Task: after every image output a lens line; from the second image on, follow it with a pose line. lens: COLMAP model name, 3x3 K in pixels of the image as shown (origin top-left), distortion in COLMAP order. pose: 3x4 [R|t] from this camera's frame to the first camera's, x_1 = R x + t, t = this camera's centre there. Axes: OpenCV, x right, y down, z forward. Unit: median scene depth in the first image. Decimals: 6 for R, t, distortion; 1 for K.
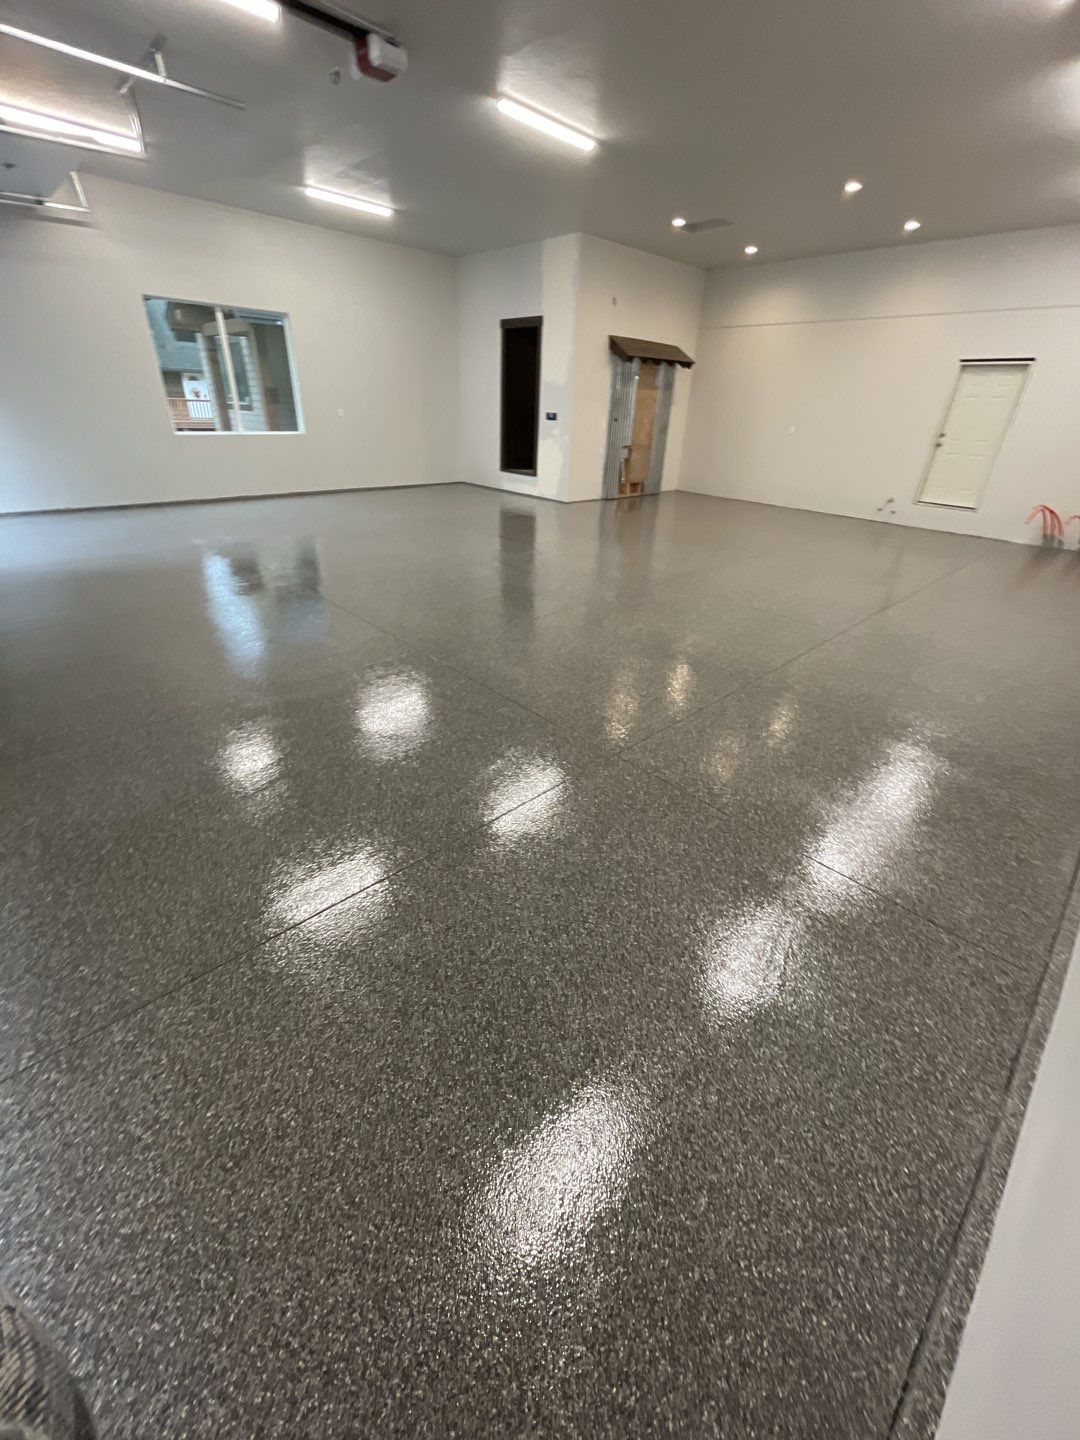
lens RADIAL K [[575.7, 0, 537.7], [0, 575.7, 711.8], [0, 0, 1]] dist [-0.002980, -0.000699]
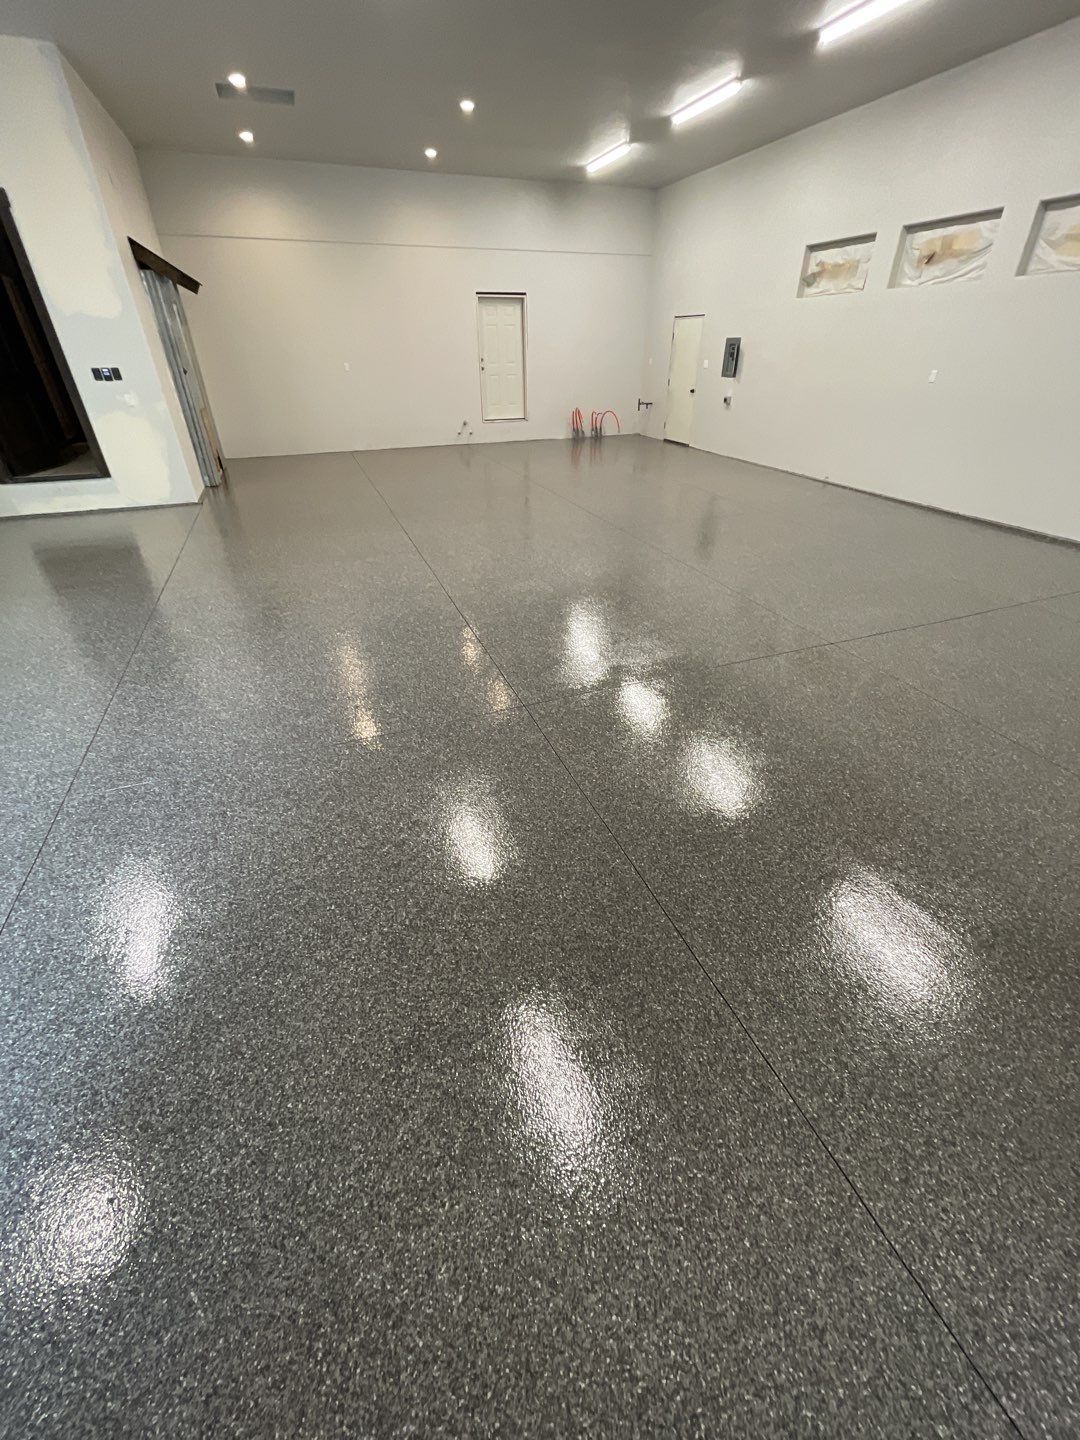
lens RADIAL K [[575.7, 0, 540.7], [0, 575.7, 715.2], [0, 0, 1]] dist [-0.002980, -0.000699]
pose [[0.369749, -0.535096, 0.759578, -0.474802], [0.455882, 0.816825, 0.353509, -0.229804], [-0.809603, 0.215568, 0.545961, 0.384512]]
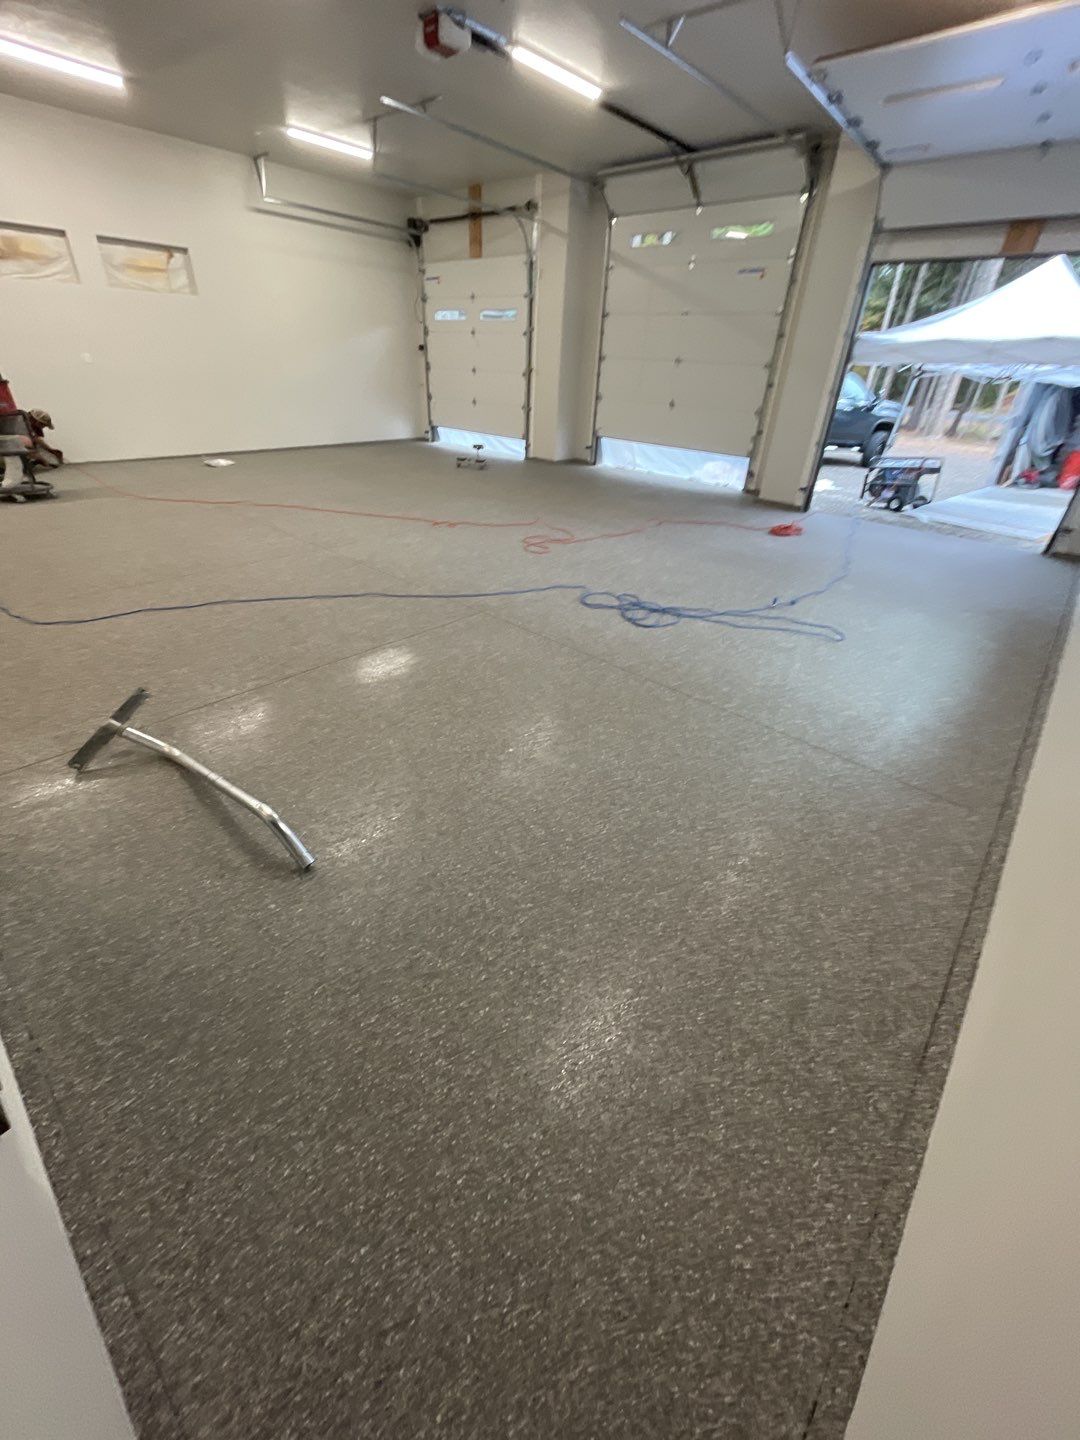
lens RADIAL K [[575.7, 0, 538.3], [0, 575.7, 715.1], [0, 0, 1]] dist [-0.002980, -0.000699]
pose [[-0.993109, -0.019209, -0.115609, -0.160802], [-0.109375, 0.506194, 0.855456, -0.608876], [0.042088, 0.862206, -0.504807, 1.147626]]
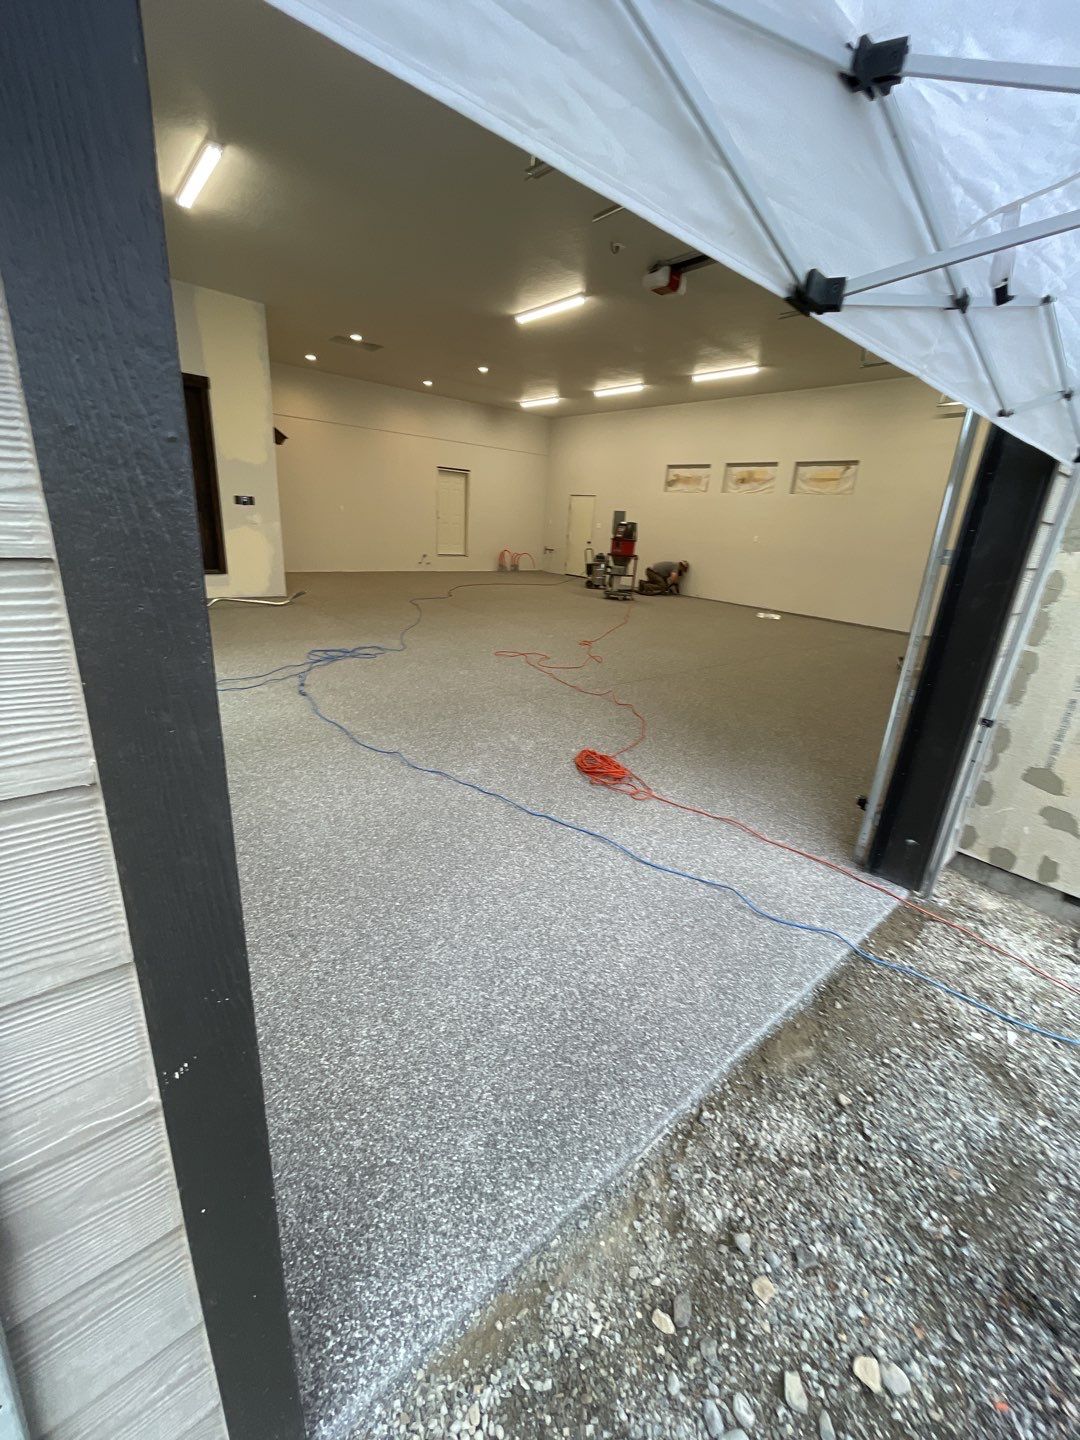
lens RADIAL K [[575.7, 0, 544.5], [0, 575.7, 706.8], [0, 0, 1]] dist [-0.002980, -0.000699]
pose [[0.039997, -0.345264, 0.937653, -0.832748], [0.414342, 0.859651, 0.298867, -0.342007], [-0.909242, 0.376555, 0.177441, 0.603332]]
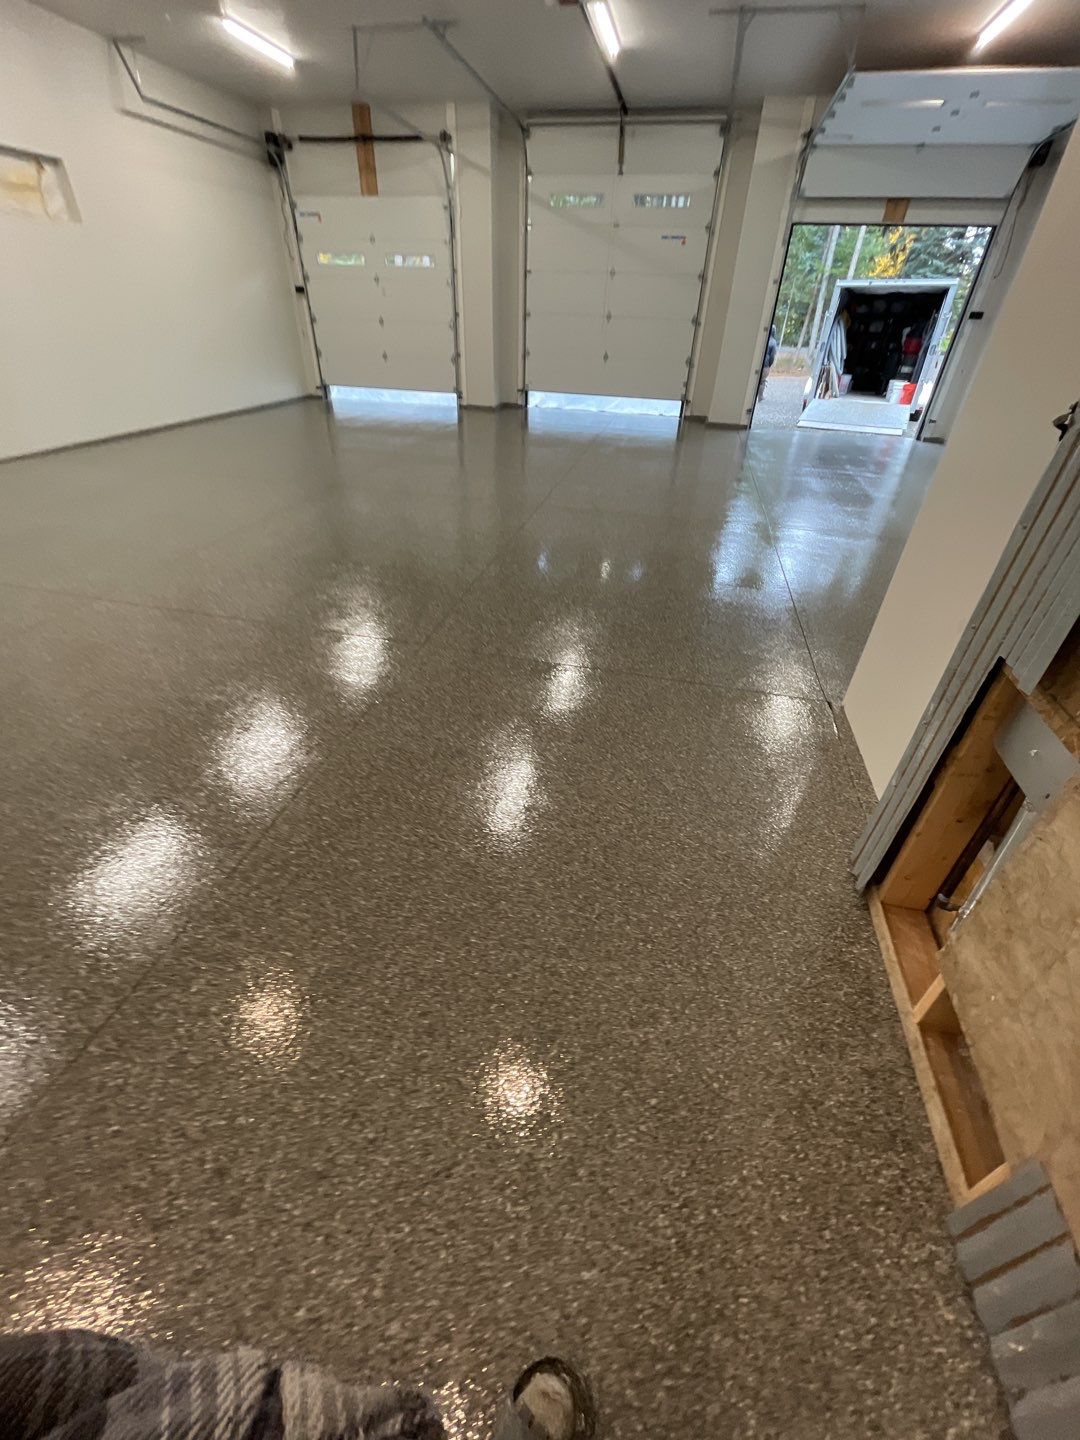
lens RADIAL K [[575.7, 0, 536.1], [0, 575.7, 717.0], [0, 0, 1]] dist [-0.002980, -0.000699]
pose [[-0.825751, 0.277523, -0.491036, 0.306969], [-0.314924, 0.495388, 0.809576, -0.555894], [0.467929, 0.823147, -0.321668, 1.078574]]
